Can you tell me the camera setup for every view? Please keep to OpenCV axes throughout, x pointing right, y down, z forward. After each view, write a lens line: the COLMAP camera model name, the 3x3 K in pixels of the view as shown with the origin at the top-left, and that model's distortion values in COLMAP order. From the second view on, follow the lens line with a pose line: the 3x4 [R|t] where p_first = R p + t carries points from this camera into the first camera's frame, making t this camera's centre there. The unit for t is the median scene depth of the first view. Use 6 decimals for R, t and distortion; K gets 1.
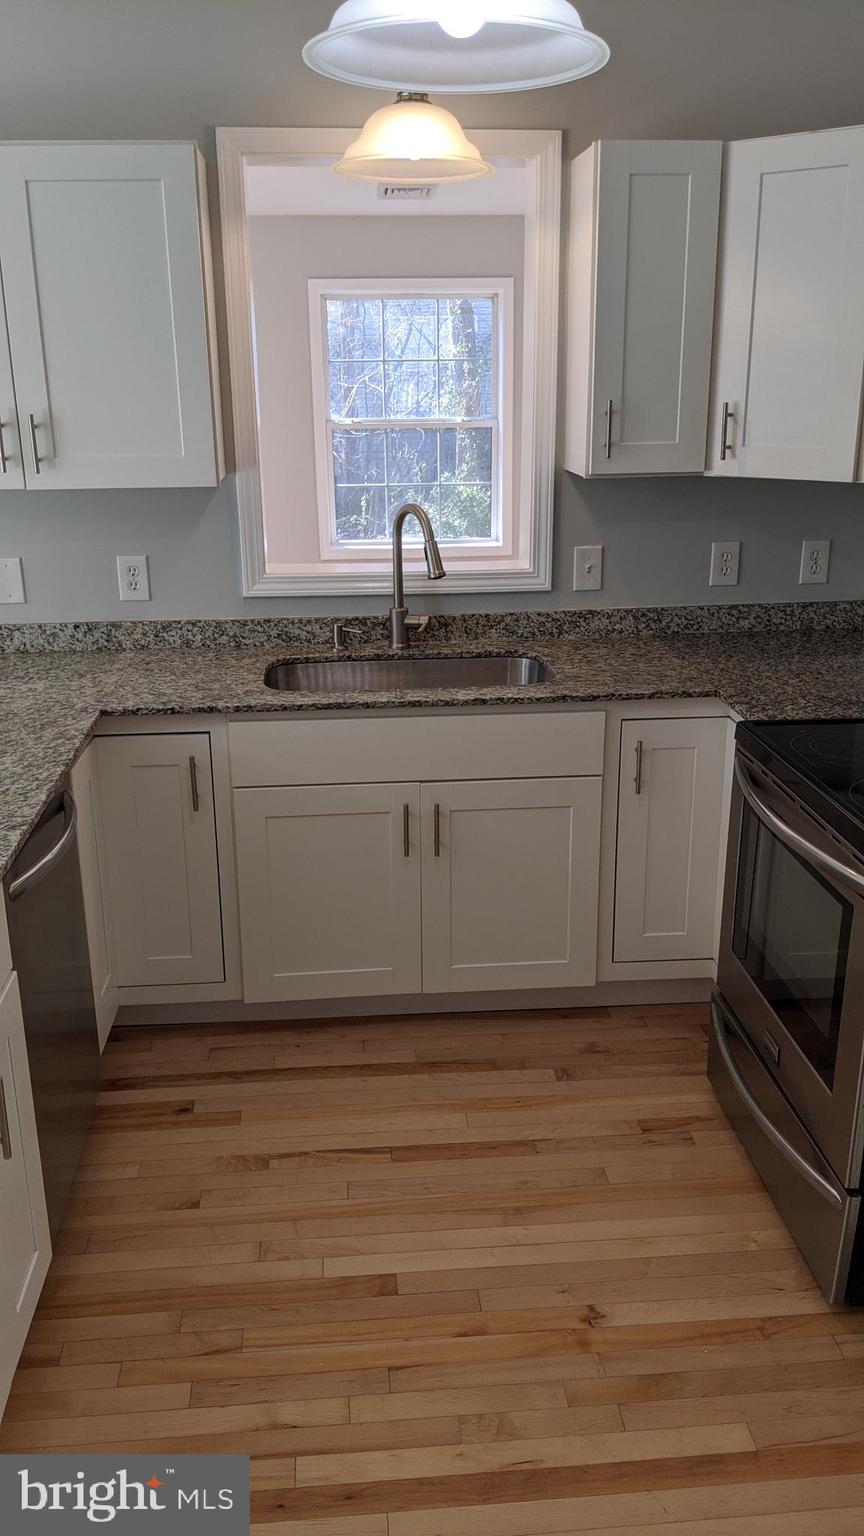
lens RADIAL K [[1226.8, 0, 432.7], [0, 1226.8, 776.0], [0, 0, 1]] dist [0.058286, -0.114413]
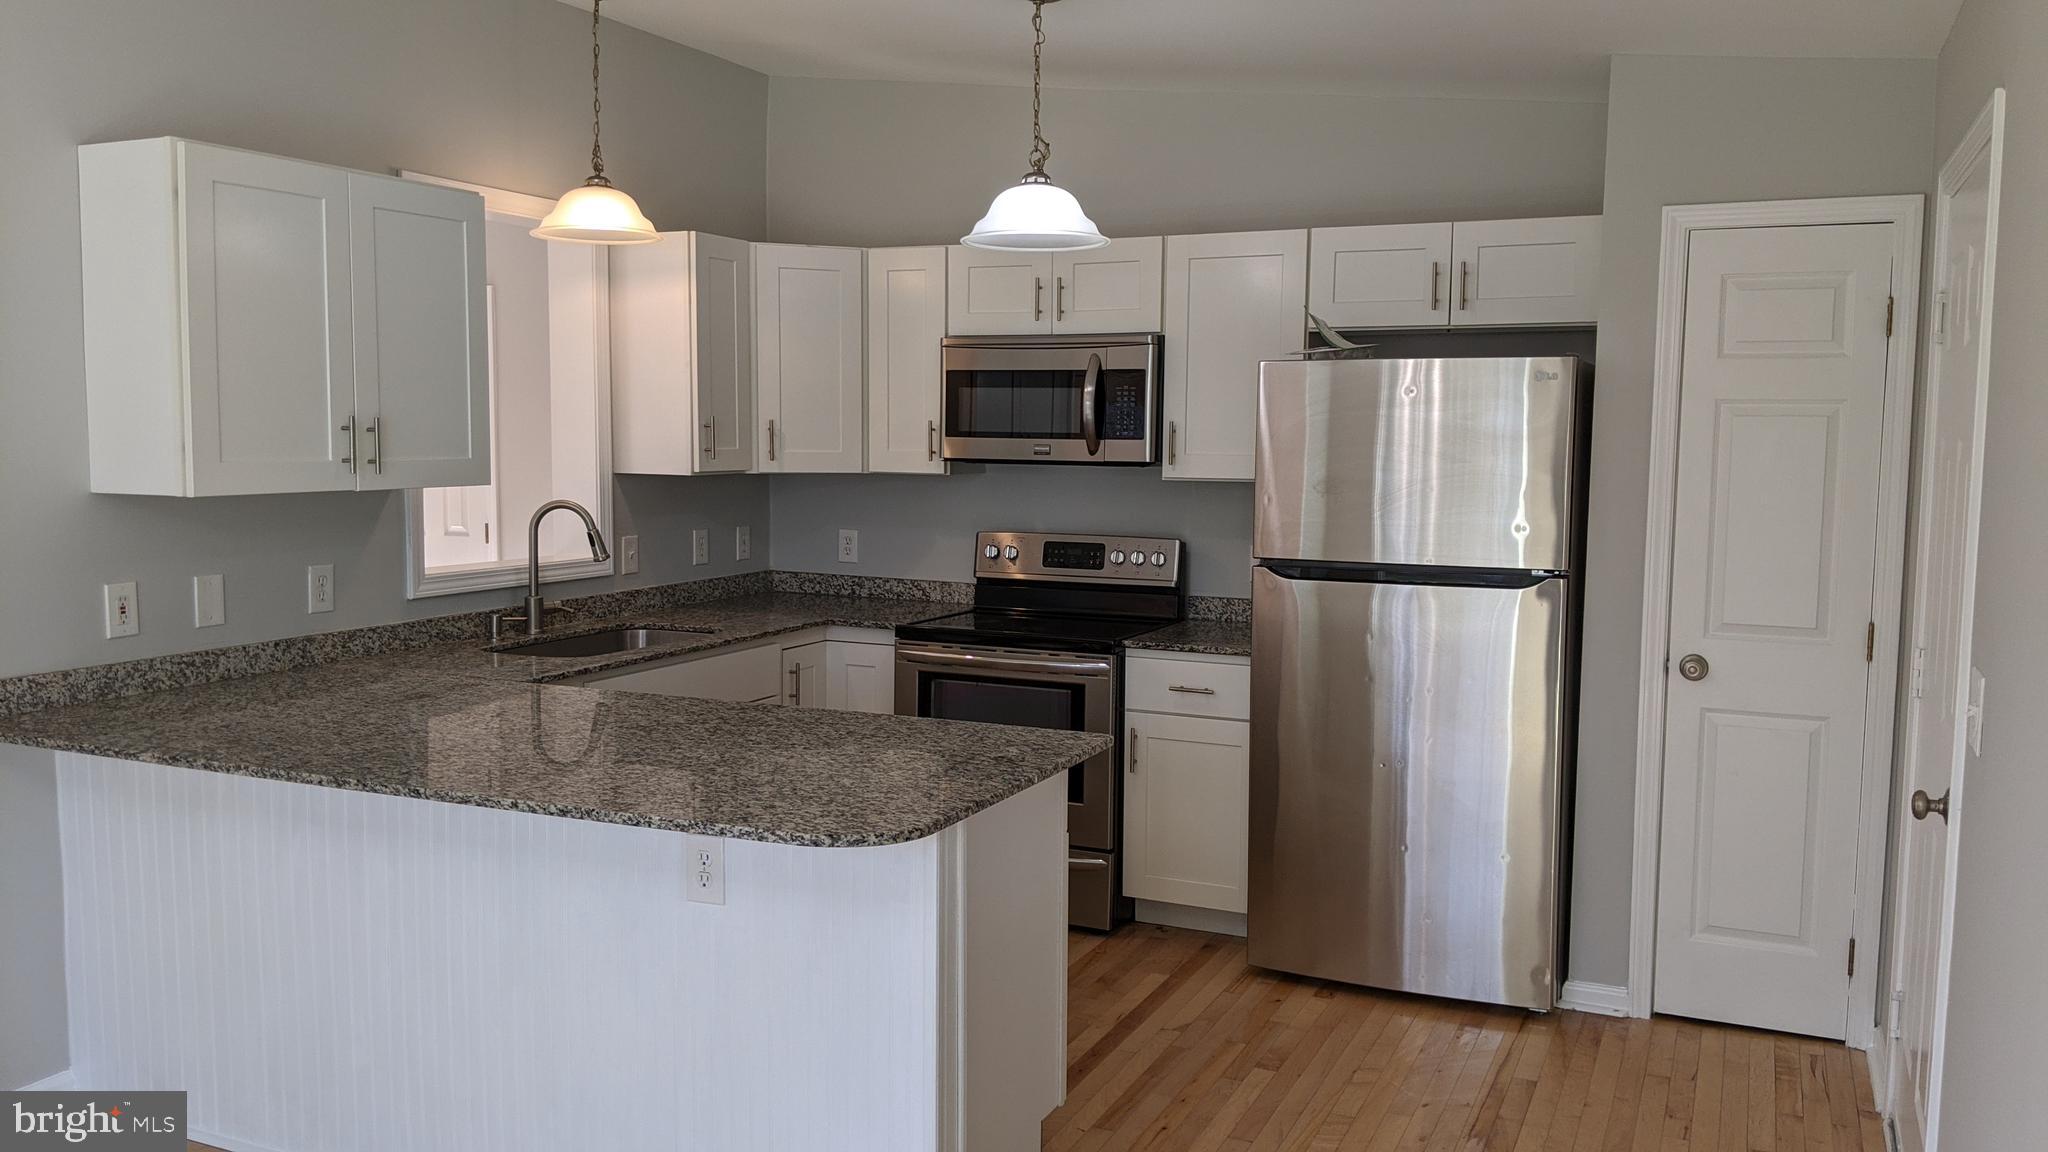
lens RADIAL K [[1635.7, 0, 1017.2], [0, 1635.7, 577.4], [0, 0, 1]] dist [0.058286, -0.114413]
pose [[0.485998, -0.067212, 0.871371, -1.082016], [0.258641, 0.963438, -0.069941, 0.058633], [-0.834811, 0.259364, 0.485613, -0.067759]]
